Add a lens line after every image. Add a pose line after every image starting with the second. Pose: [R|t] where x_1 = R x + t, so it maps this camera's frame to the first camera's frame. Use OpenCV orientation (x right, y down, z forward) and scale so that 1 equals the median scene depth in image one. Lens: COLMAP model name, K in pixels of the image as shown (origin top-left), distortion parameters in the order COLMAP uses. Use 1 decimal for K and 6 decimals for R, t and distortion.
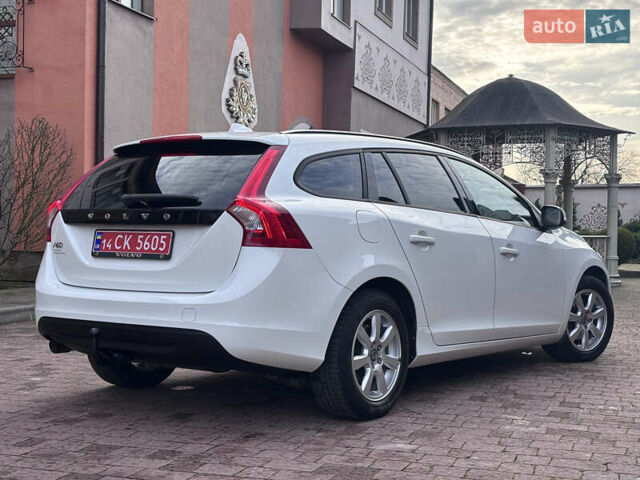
lens RADIAL K [[958.7, 0, 320.0], [0, 958.7, 240.0], [0, 0, 1]] dist [0.247860, -0.949245]
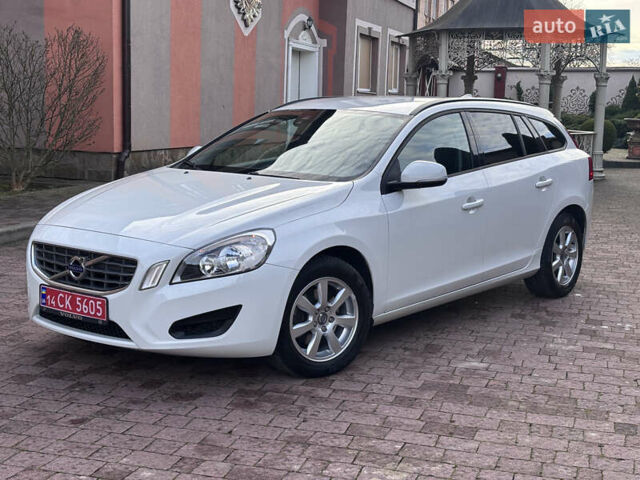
lens RADIAL K [[957.3, 0, 318.1], [0, 957.3, 234.8], [0, 0, 1]] dist [0.271230, -1.083166]
pose [[0.999452, 0.003474, 0.032911, -0.101316], [-0.007803, 0.991172, 0.132356, -0.076522], [-0.032161, -0.132540, 0.990656, -0.150123]]
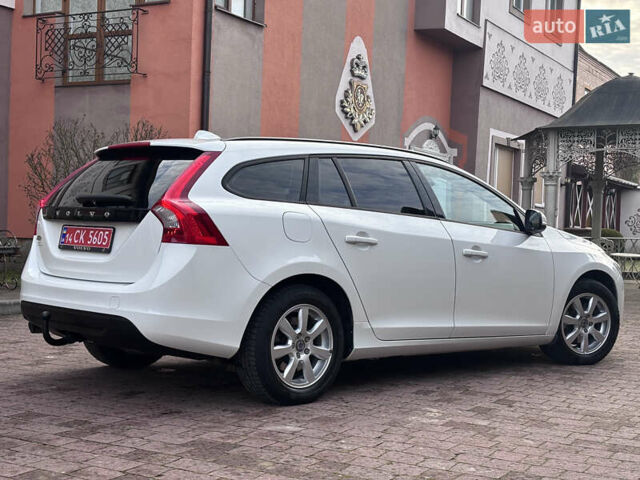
lens RADIAL K [[955.6, 0, 320.0], [0, 955.6, 240.0], [0, 0, 1]] dist [0.266368, -1.008087]
pose [[0.982354, 0.021502, -0.185792, 0.187780], [-0.020933, 0.999768, 0.005024, -0.003571], [0.185857, -0.001046, 0.982576, -0.038105]]
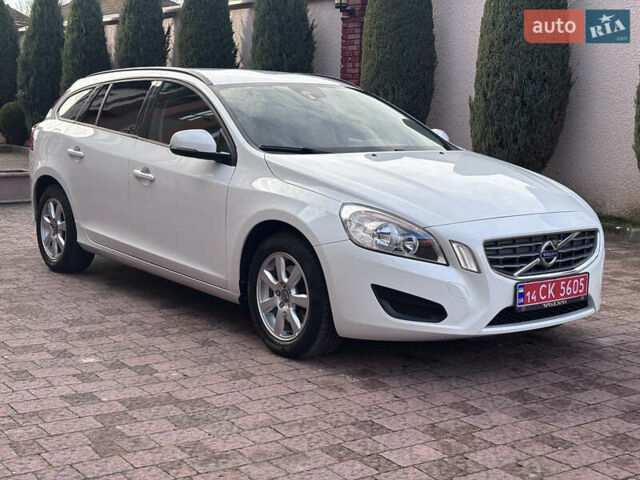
lens RADIAL K [[955.6, 0, 320.0], [0, 955.6, 240.0], [0, 0, 1]] dist [0.266368, -1.008087]
pose [[0.177995, -0.147677, 0.972887, -0.924047], [-0.013765, 0.988205, 0.152520, -0.067044], [-0.983935, -0.040540, 0.173863, 0.585230]]
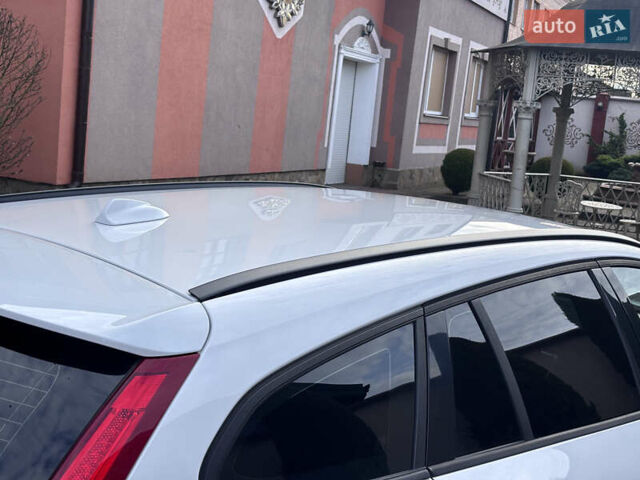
lens RADIAL K [[957.3, 0, 318.1], [0, 957.3, 234.8], [0, 0, 1]] dist [0.271230, -1.083166]
pose [[0.994771, 0.089312, -0.049540, 0.012470], [-0.082219, 0.988058, 0.130311, -0.124313], [0.060586, -0.125557, 0.990235, 0.446427]]
